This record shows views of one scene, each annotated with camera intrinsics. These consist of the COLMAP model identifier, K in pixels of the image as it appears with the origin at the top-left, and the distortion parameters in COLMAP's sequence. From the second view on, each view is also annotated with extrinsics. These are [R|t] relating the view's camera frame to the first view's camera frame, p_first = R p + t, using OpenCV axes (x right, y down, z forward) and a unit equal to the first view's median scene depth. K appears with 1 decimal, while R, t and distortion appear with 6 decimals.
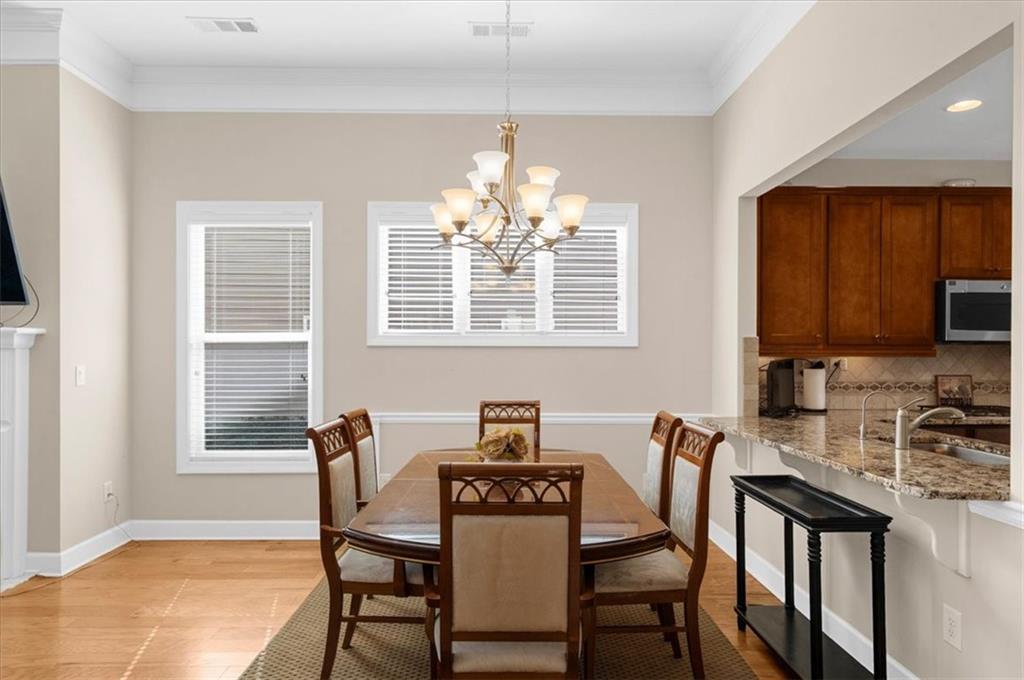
lens RADIAL K [[602.0, 0, 505.0], [0, 602.0, 350.2], [0, 0, 1]] dist [0.002116, -0.000051]
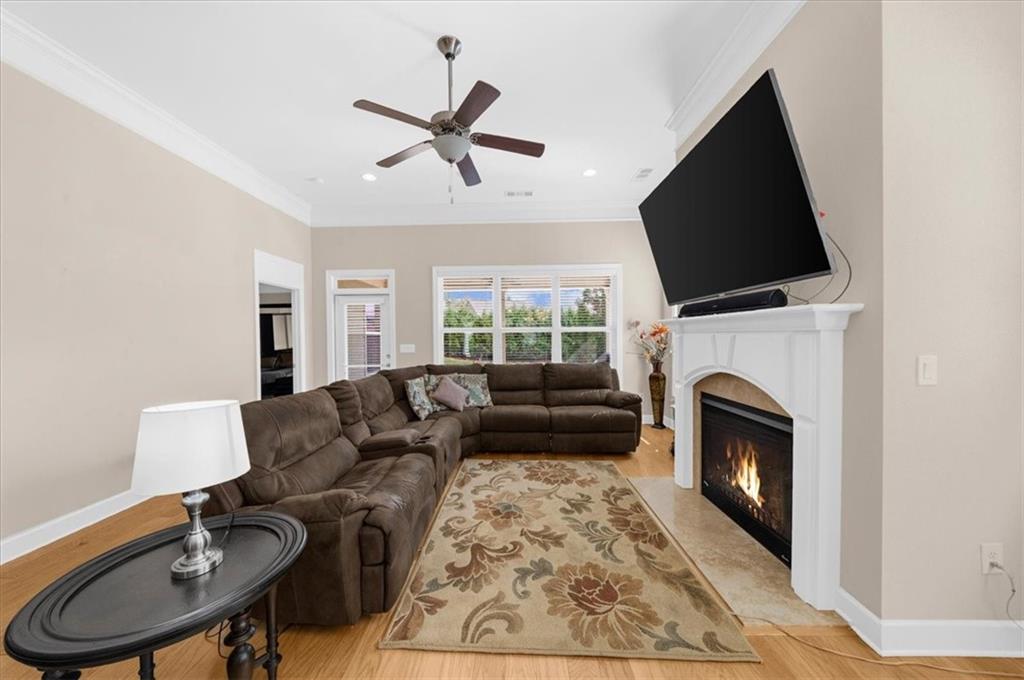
lens RADIAL K [[370.0, 0, 512.0], [0, 370.0, 340.0], [0, 0, 1]] dist [-0.002004, -0.000181]
pose [[-0.043693, 0.009648, -0.998998, -0.290564], [0.003712, 0.999948, 0.009495, 0.002771], [0.999038, -0.003294, -0.043727, 0.587257]]
